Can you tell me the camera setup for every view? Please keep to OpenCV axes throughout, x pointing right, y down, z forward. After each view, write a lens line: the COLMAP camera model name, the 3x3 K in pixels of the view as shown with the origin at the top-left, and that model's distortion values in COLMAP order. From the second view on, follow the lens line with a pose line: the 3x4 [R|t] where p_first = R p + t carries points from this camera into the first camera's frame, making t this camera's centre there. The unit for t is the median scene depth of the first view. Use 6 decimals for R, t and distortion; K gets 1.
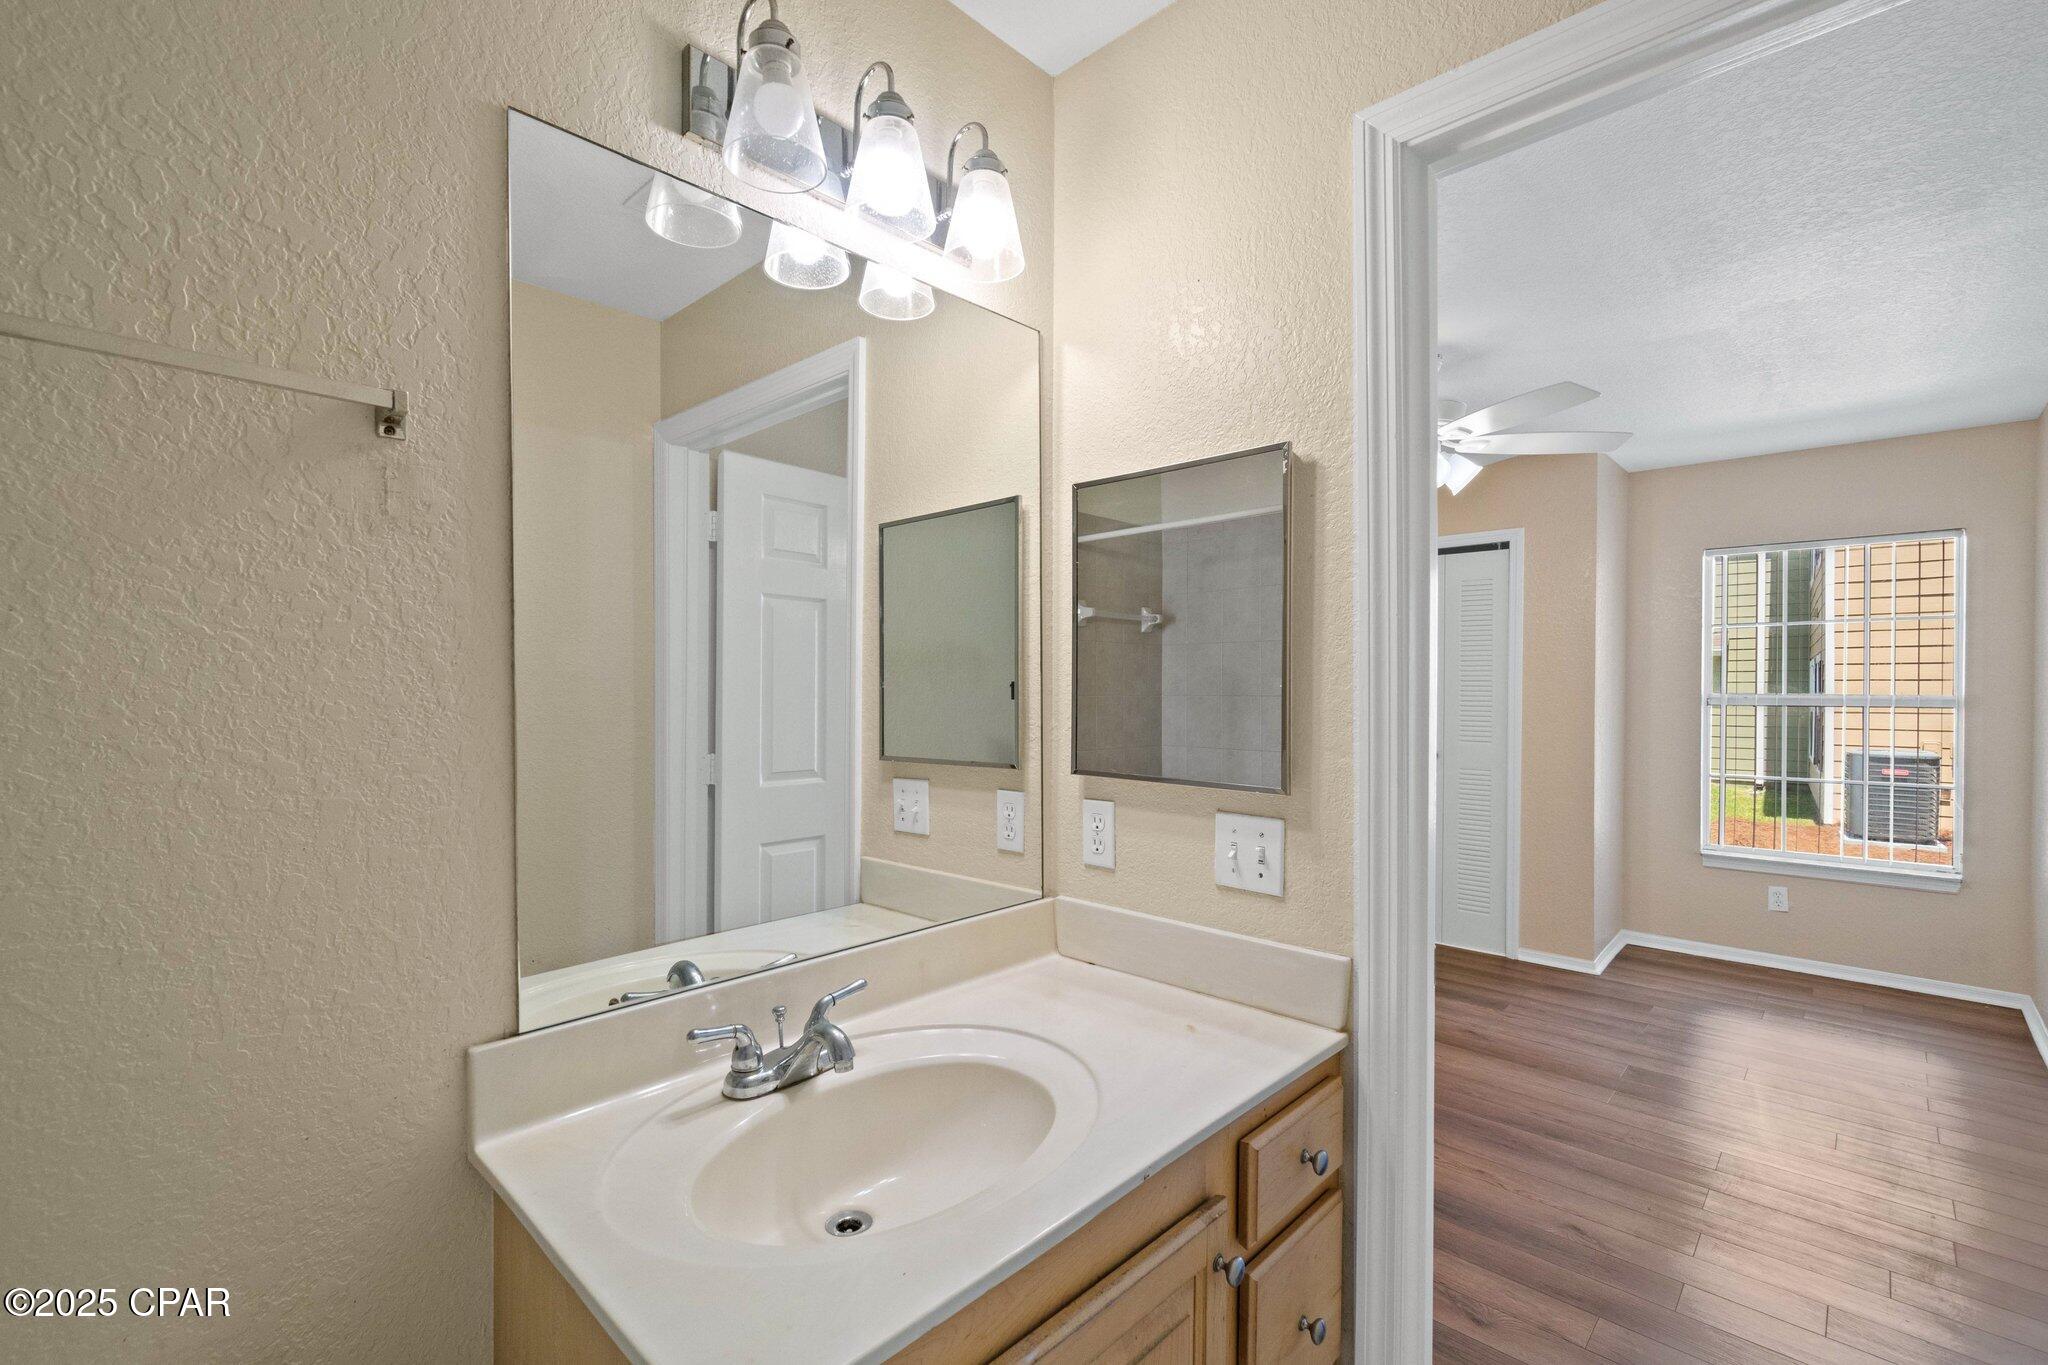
lens RADIAL K [[895.3, 0, 1026.2], [0, 895.3, 701.3], [0, 0, 1]] dist [-0.002231, 0.000392]
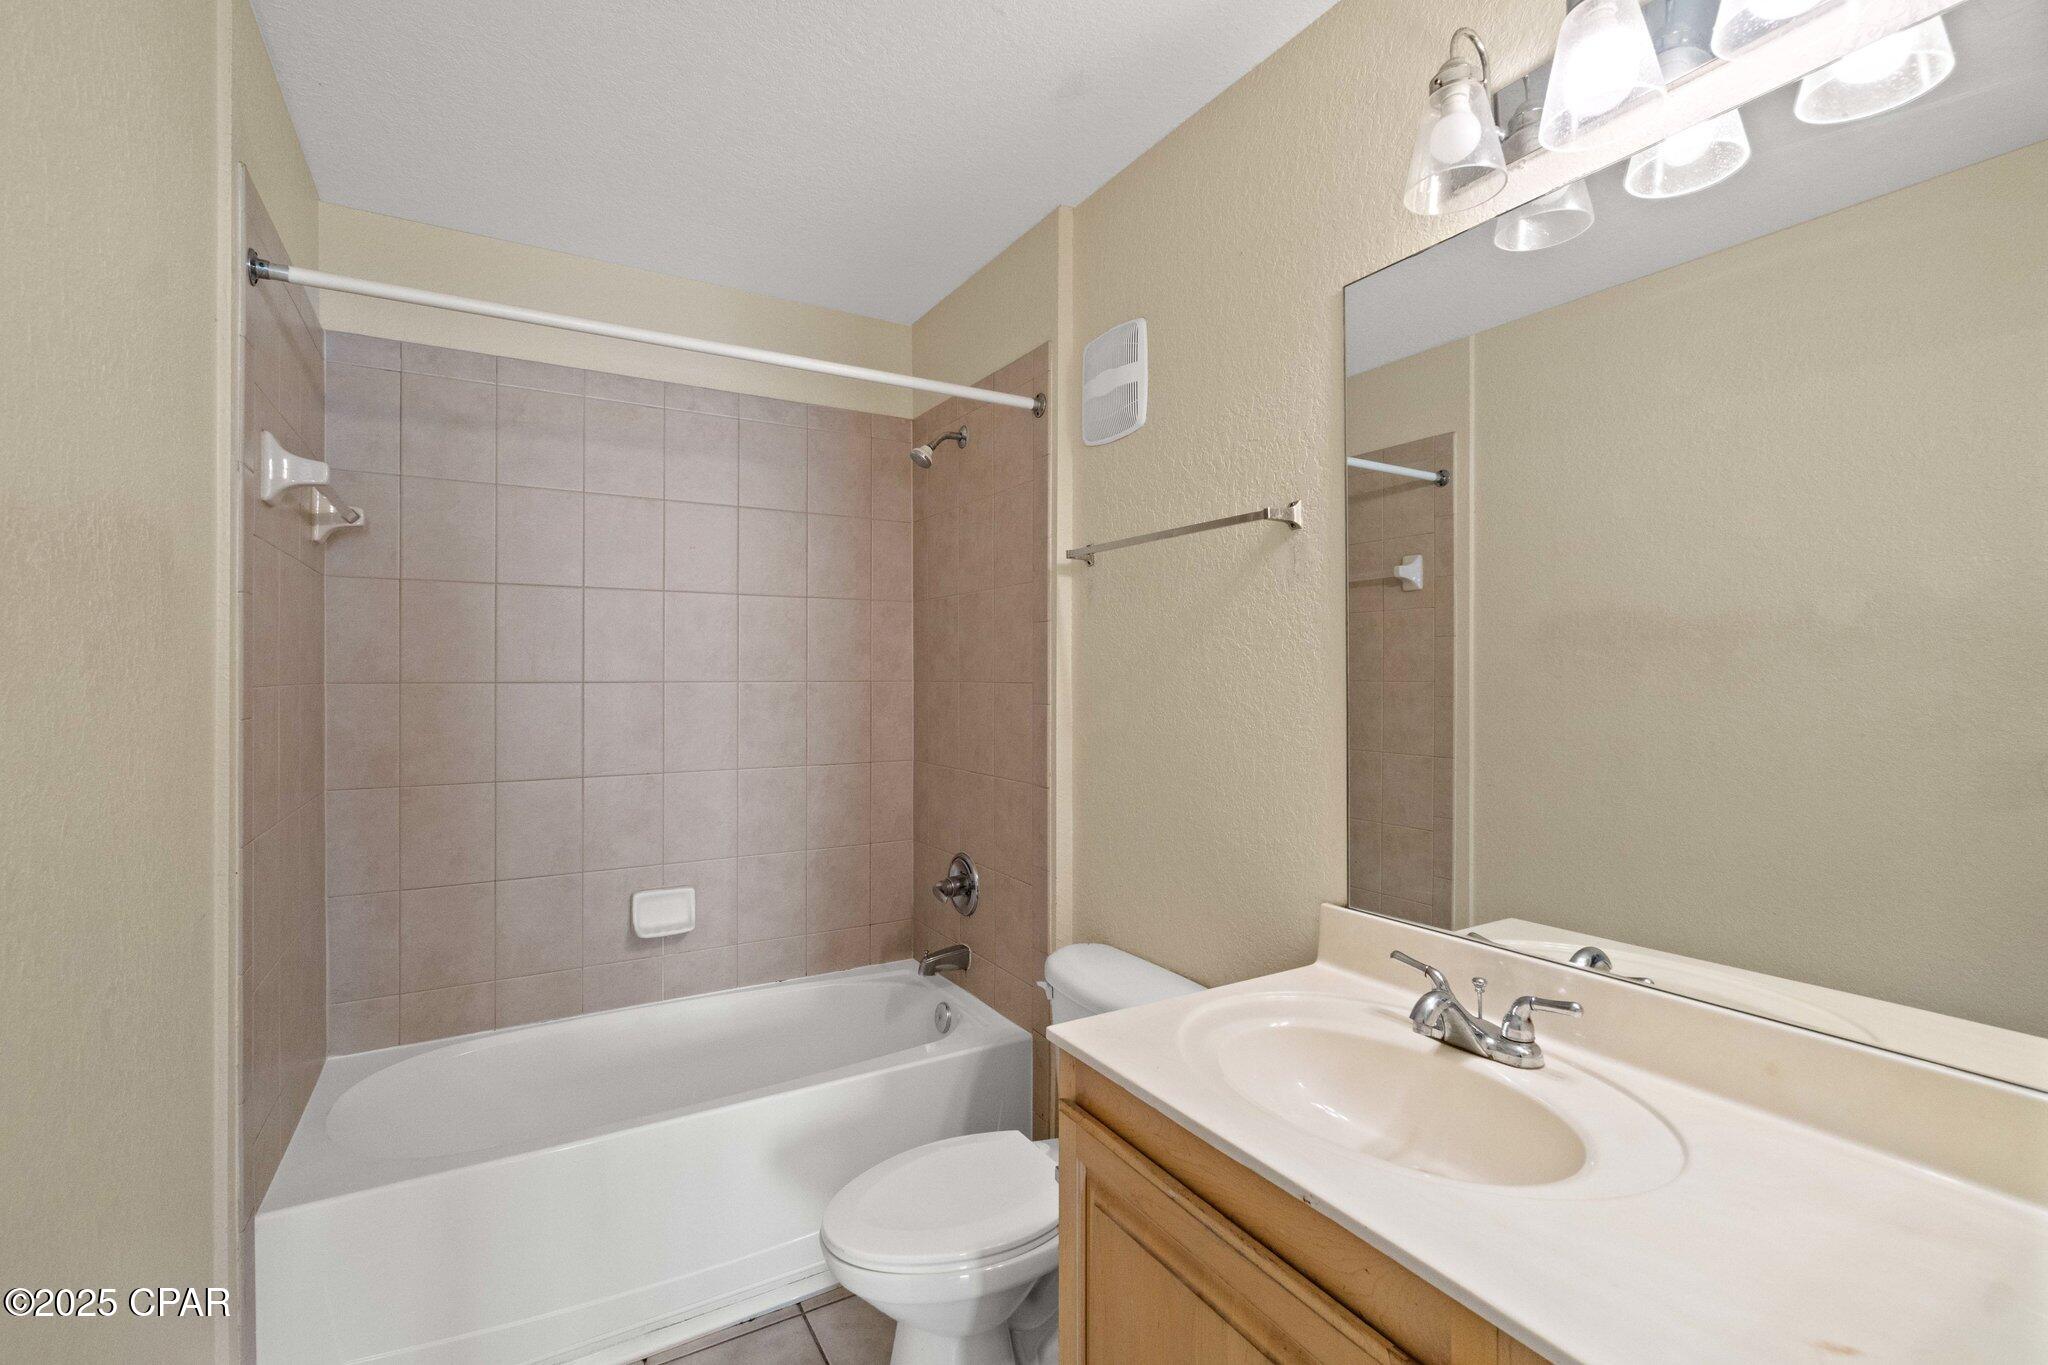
lens RADIAL K [[895.3, 0, 1017.0], [0, 895.3, 671.3], [0, 0, 1]] dist [-0.002231, 0.000392]
pose [[-0.270931, -0.004676, -0.962588, 0.983955], [-0.019599, 0.999808, 0.000659, -0.007440], [0.962399, 0.019045, -0.270970, 0.847622]]
